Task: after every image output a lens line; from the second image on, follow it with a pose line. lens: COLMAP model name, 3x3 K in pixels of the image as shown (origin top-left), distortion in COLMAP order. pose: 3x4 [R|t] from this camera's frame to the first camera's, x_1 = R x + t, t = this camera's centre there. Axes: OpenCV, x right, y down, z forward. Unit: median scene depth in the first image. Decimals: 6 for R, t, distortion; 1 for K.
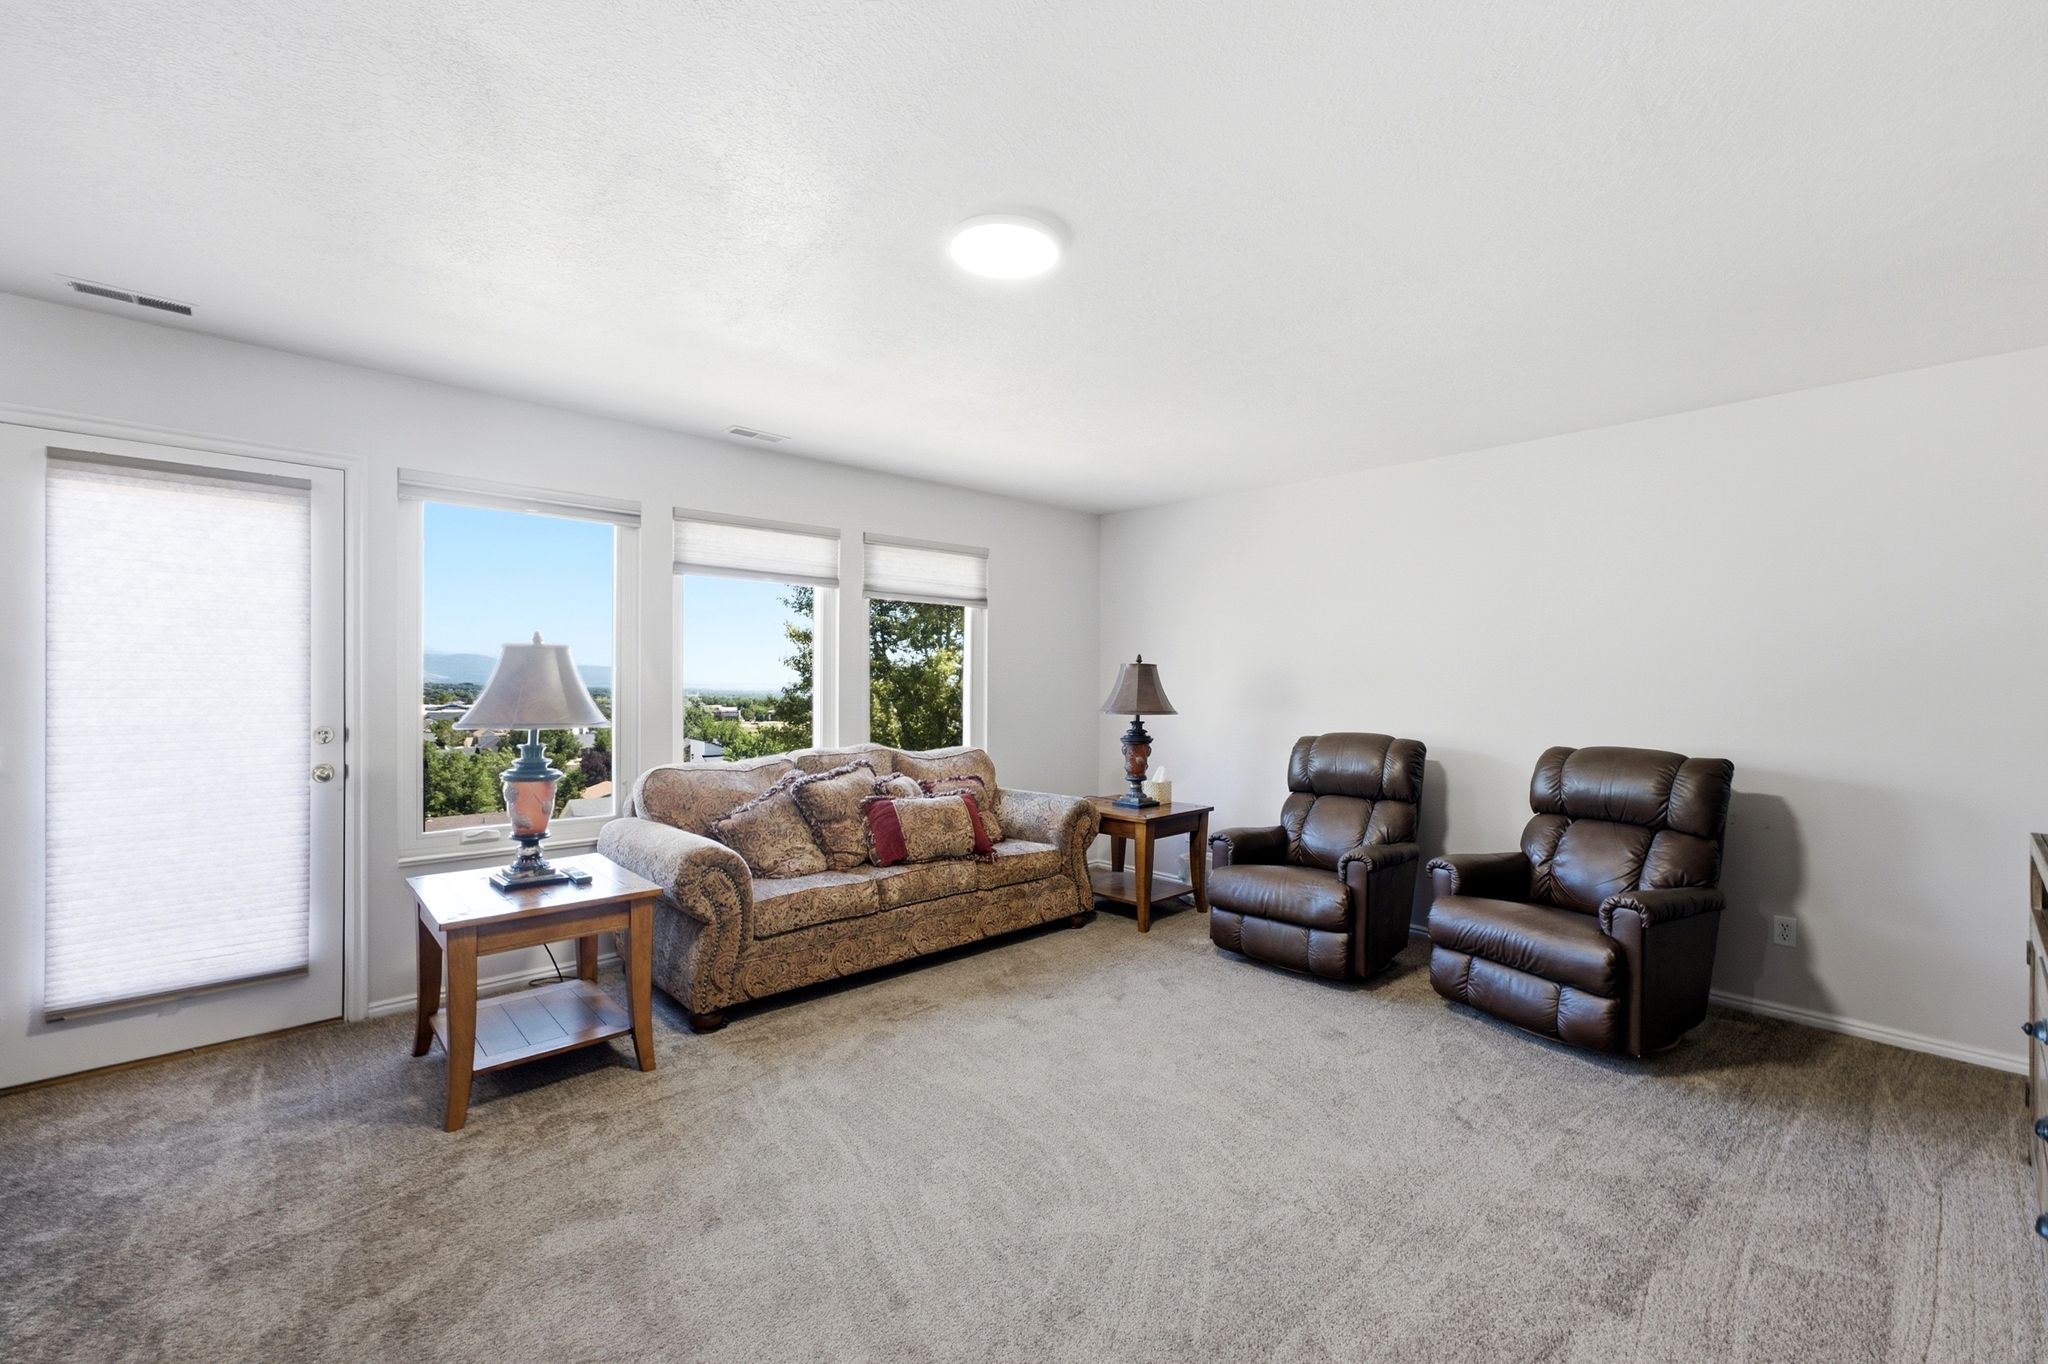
lens RADIAL K [[829.6, 0, 1030.0], [0, 829.6, 689.1], [0, 0, 1]] dist [-0.016673, 0.000478]
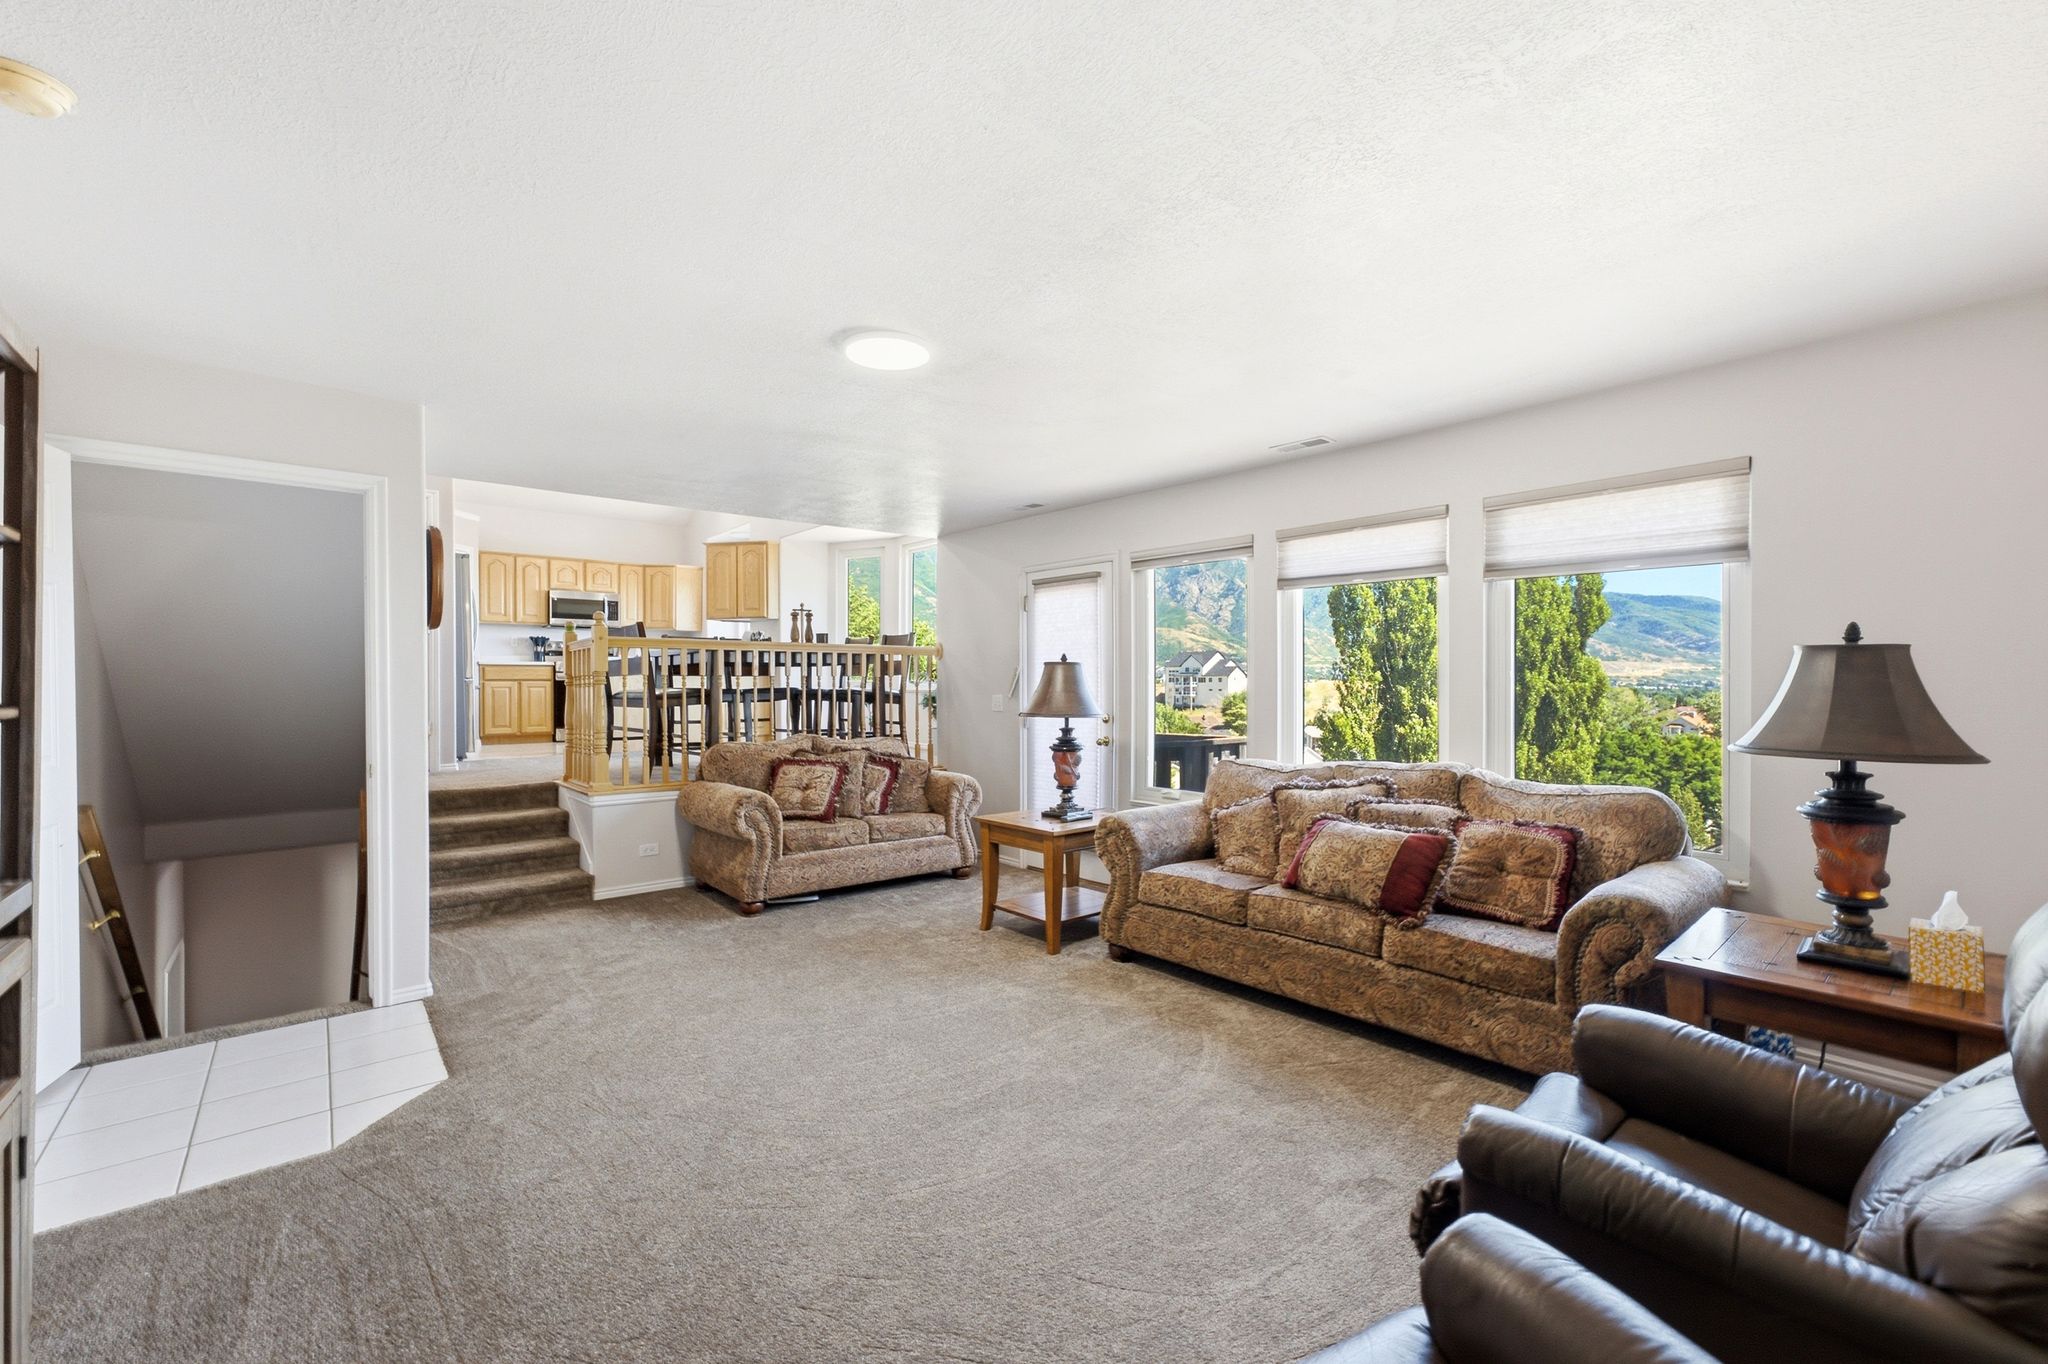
lens RADIAL K [[829.6, 0, 1031.4], [0, 829.6, 686.9], [0, 0, 1]] dist [-0.016673, 0.000478]
pose [[-0.006661, -0.004125, -0.999969, 0.712148], [-0.014421, 0.999888, -0.004028, 0.000525], [0.999874, 0.014393, -0.006720, 0.695170]]
